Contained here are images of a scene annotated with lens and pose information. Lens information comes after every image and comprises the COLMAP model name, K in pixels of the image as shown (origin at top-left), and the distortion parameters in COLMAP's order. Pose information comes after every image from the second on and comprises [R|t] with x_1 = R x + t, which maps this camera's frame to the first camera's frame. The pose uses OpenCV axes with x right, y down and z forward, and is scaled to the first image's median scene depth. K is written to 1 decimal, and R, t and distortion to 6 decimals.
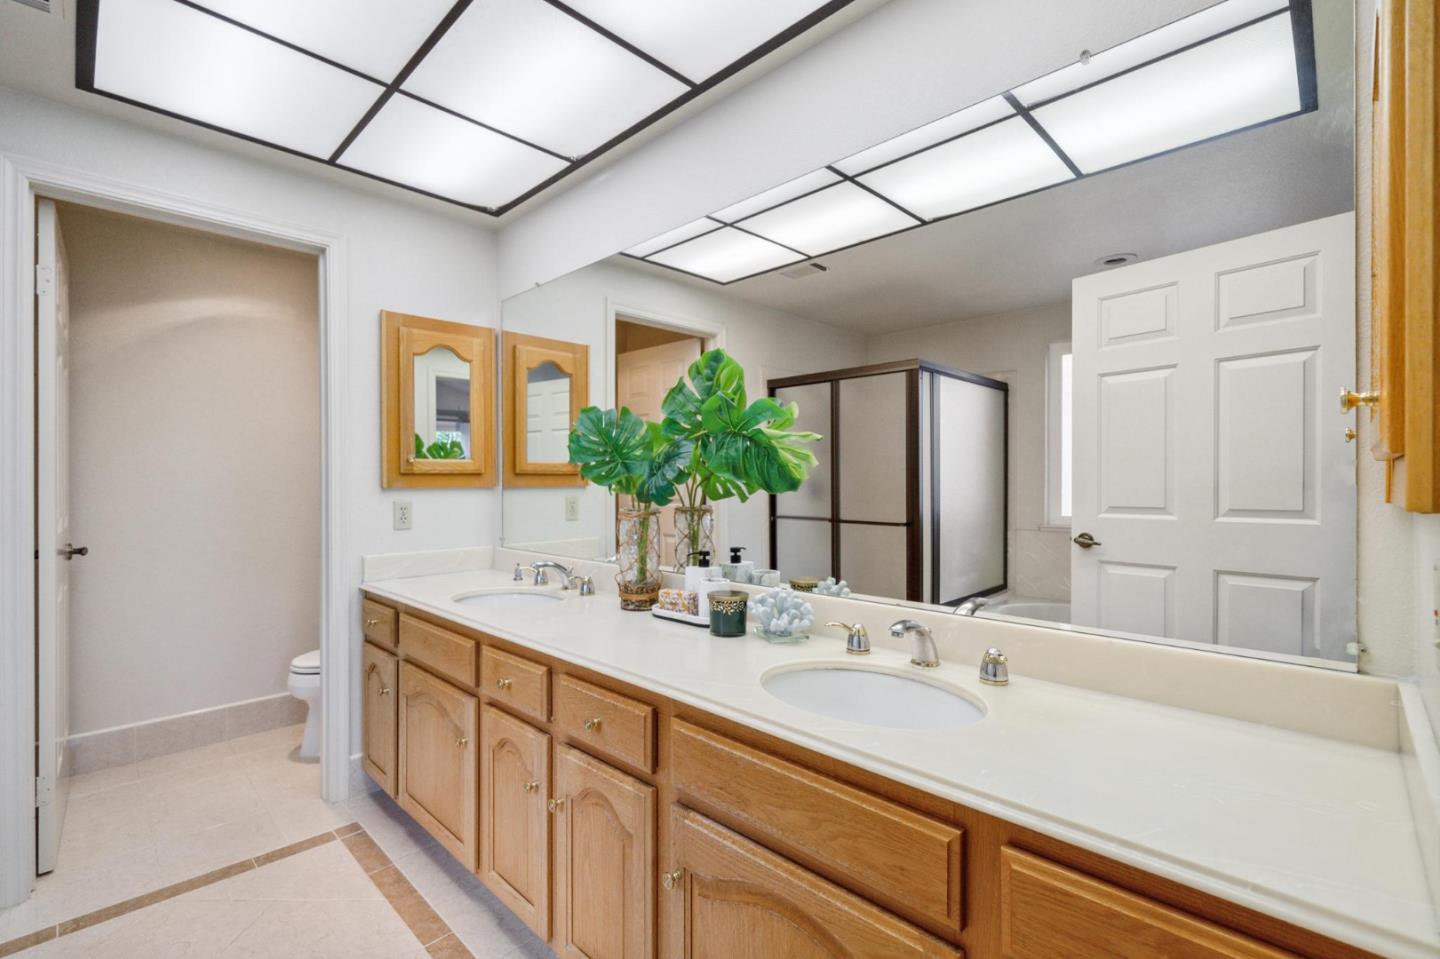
lens RADIAL K [[654.3, 0, 729.4], [0, 654.3, 484.8], [0, 0, 1]] dist [0.002155, -0.001369]
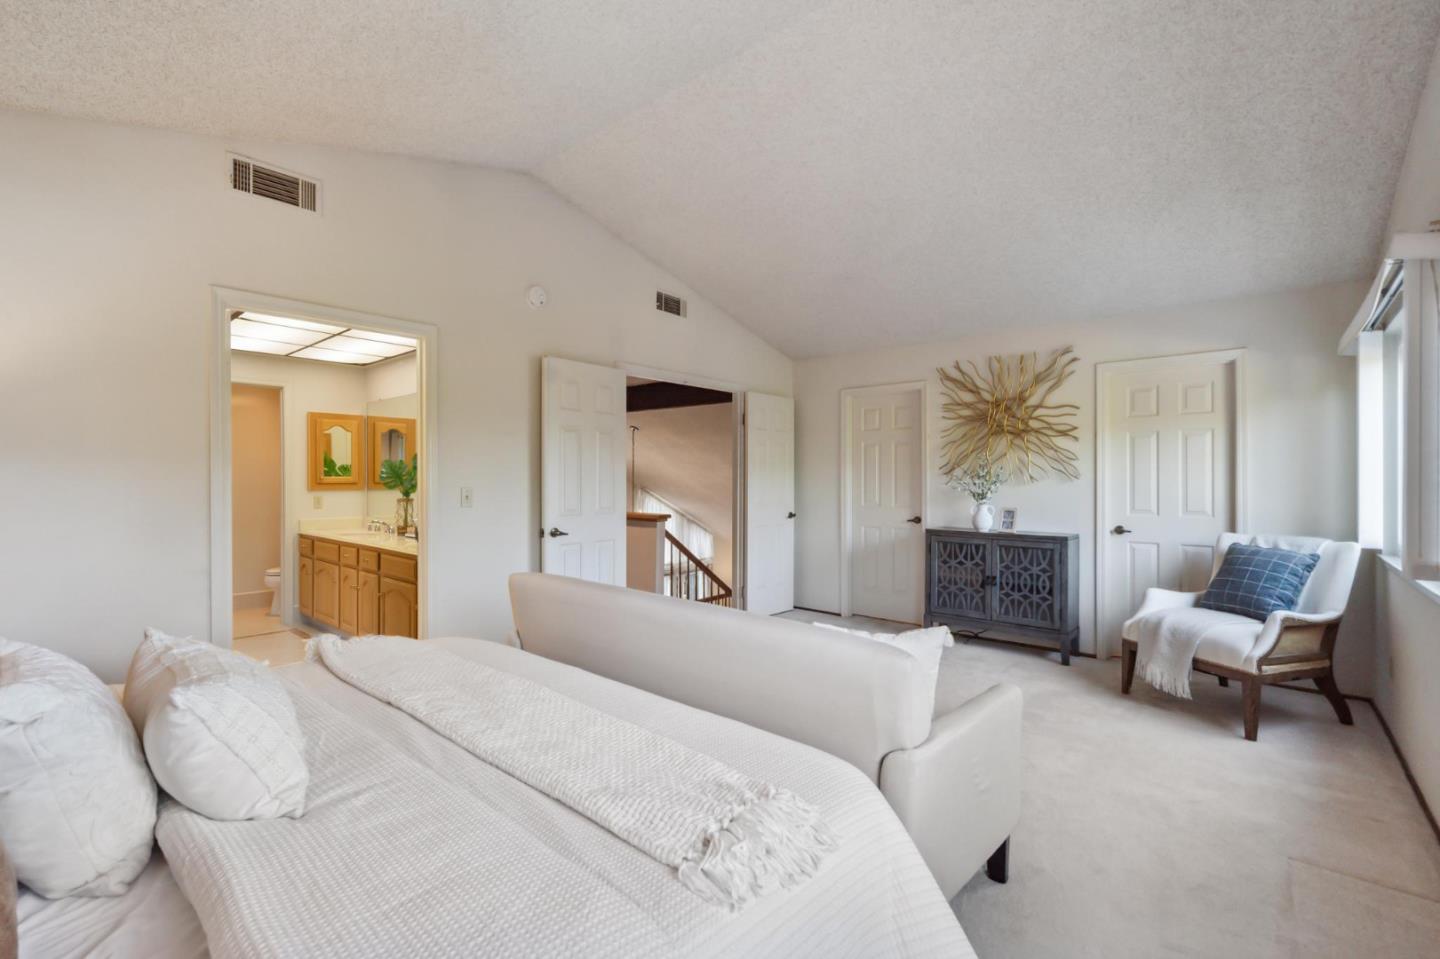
lens RADIAL K [[654.3, 0, 713.9], [0, 654.3, 482.7], [0, 0, 1]] dist [0.002155, -0.001369]
pose [[0.999353, 0.002496, 0.035886, 0.821545], [-0.002499, 0.999997, 0.000025, -0.023282], [-0.035886, -0.000115, 0.999356, -1.367658]]
